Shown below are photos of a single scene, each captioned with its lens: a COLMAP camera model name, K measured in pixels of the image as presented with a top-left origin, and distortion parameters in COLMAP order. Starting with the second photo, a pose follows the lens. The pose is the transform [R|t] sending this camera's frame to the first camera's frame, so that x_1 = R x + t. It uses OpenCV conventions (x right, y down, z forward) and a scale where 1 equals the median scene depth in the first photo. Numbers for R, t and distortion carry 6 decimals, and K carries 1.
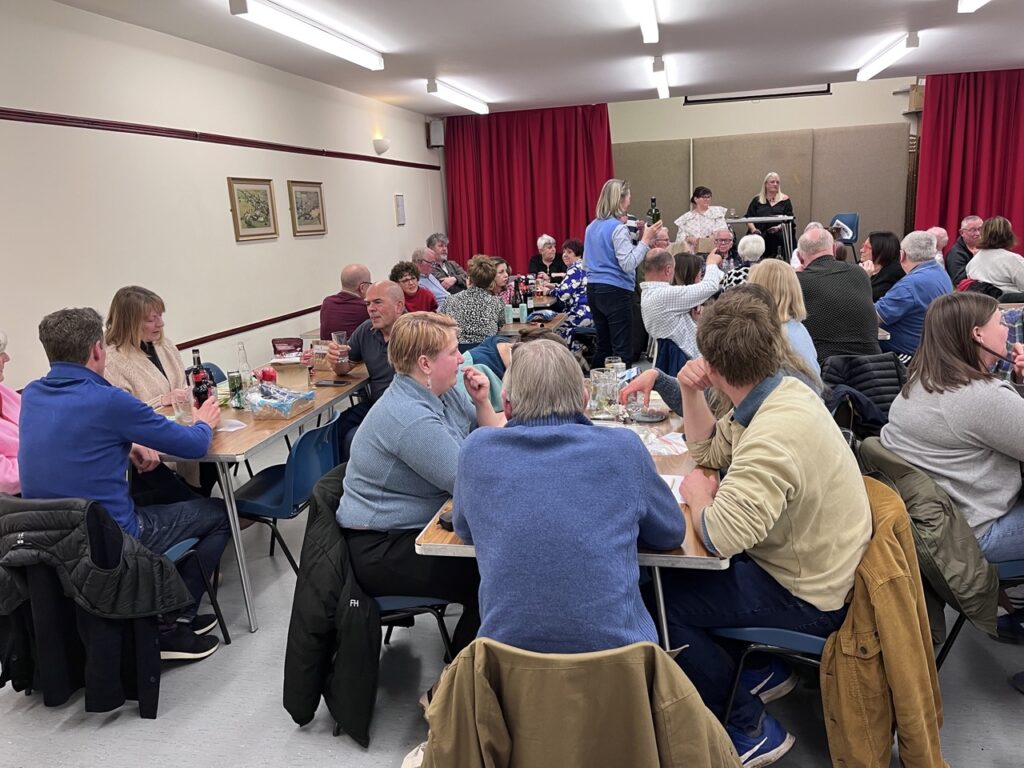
lens RADIAL K [[775.8, 0, 512.1], [0, 775.8, 395.4], [0, 0, 1]] dist [0.070235, -0.080772]
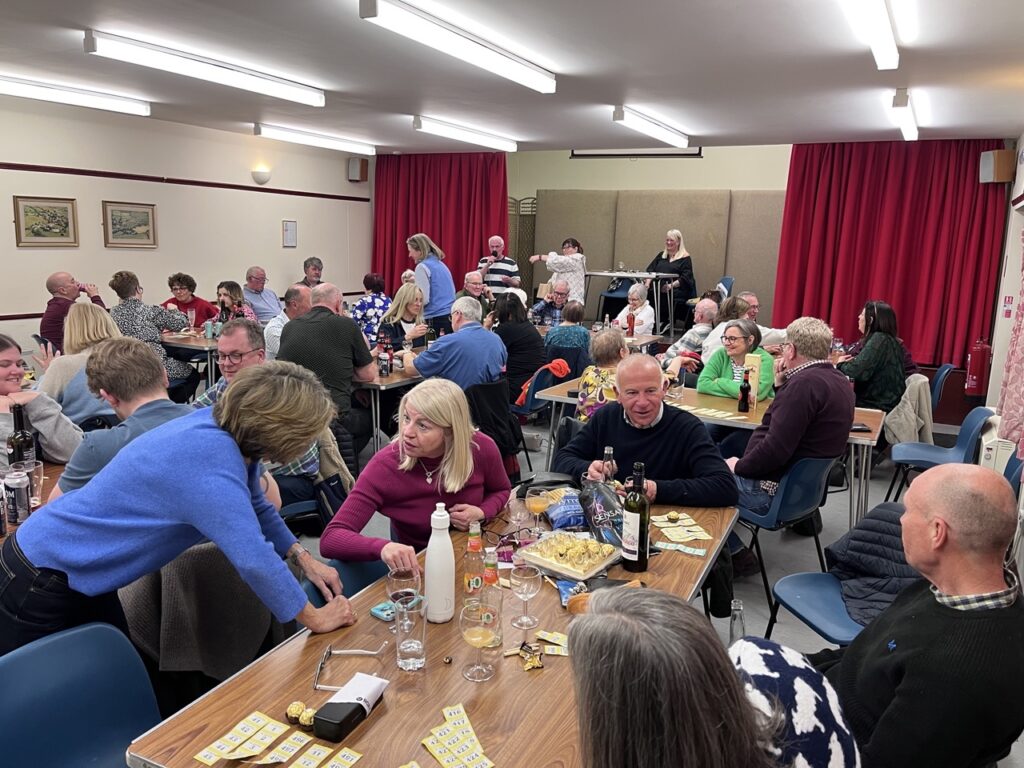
lens RADIAL K [[779.5, 0, 515.4], [0, 779.5, 380.1], [0, 0, 1]] dist [0.069978, -0.095048]
pose [[0.958570, 0.131082, -0.252905, 0.723359], [-0.144178, 0.988972, -0.033880, -0.058022], [0.245674, 0.068940, 0.966898, 0.005406]]
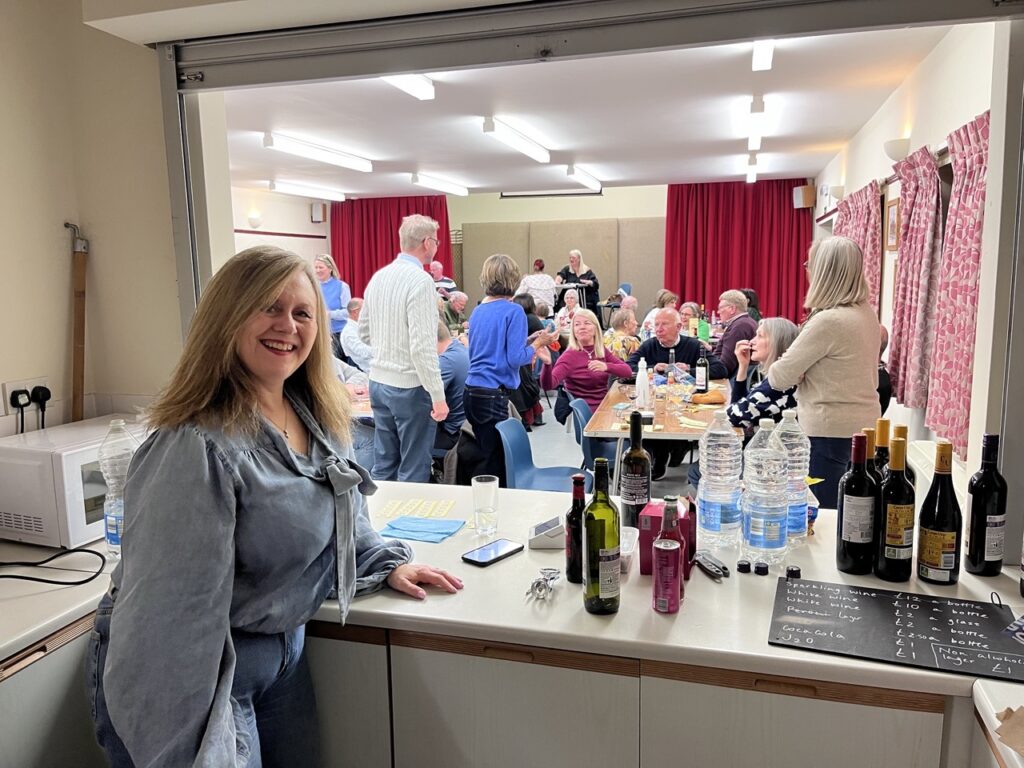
lens RADIAL K [[786.0, 0, 512.0], [0, 786.0, 384.0], [0, 0, 1]] dist [0.054757, -0.102527]
pose [[0.997395, 0.044006, -0.057161, 0.530733], [-0.048791, 0.995168, -0.085203, 0.088185], [0.053135, 0.087770, 0.994723, -0.480279]]
